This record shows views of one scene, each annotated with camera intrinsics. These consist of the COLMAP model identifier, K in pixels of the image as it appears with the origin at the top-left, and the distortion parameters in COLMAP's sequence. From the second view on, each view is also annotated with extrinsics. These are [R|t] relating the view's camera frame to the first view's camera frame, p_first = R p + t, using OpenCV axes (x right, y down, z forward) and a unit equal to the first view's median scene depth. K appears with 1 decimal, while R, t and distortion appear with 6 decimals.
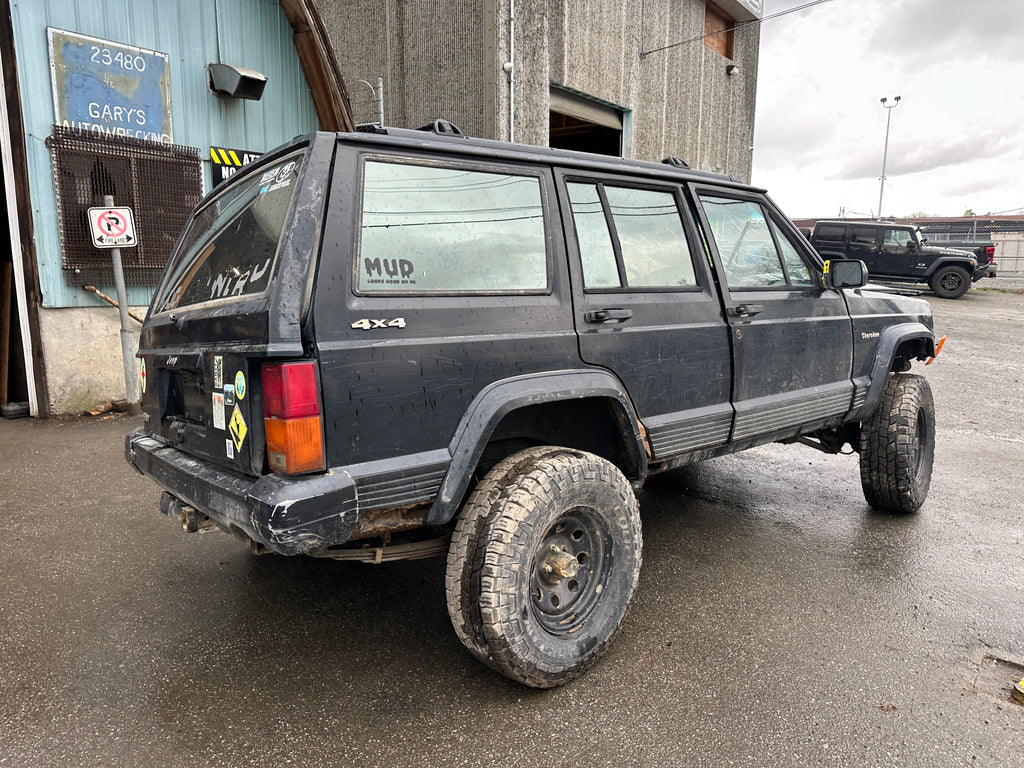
lens RADIAL K [[728.3, 0, 516.2], [0, 728.3, 372.2], [0, 0, 1]] dist [0.040138, -0.043771]
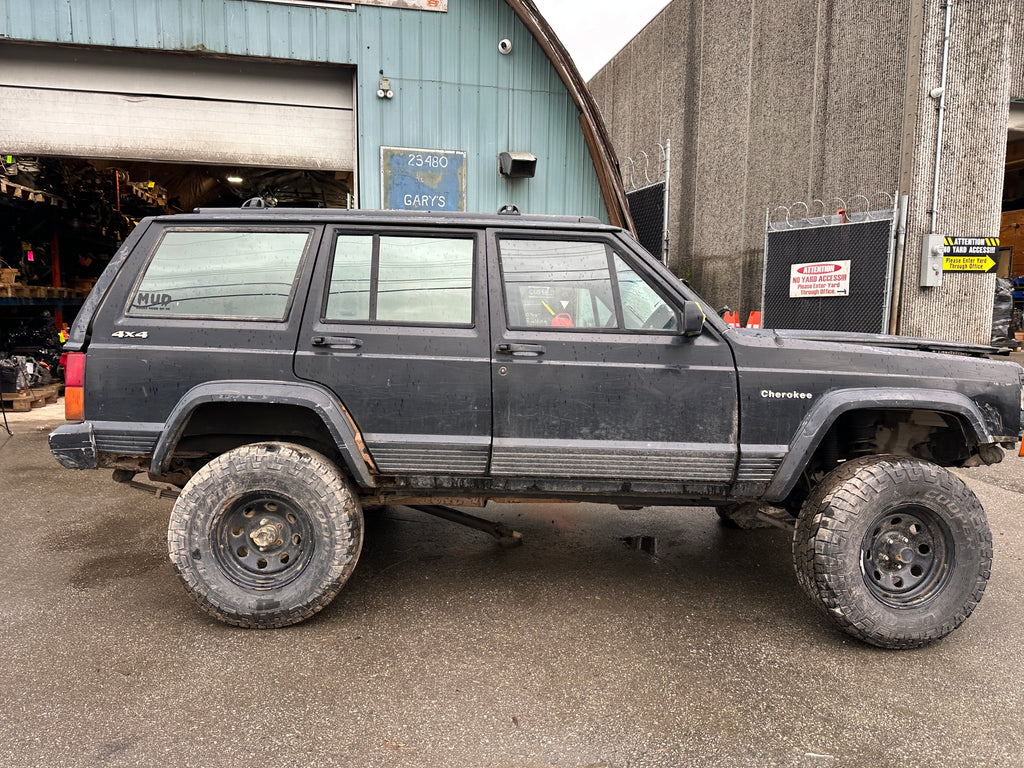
lens RADIAL K [[728.3, 0, 519.1], [0, 728.3, 375.0], [0, 0, 1]] dist [0.040138, -0.043771]
pose [[0.742995, 0.064965, -0.666136, 1.156030], [-0.112772, 0.993200, -0.028921, -0.023051], [0.659728, 0.096609, 0.745269, 0.304979]]
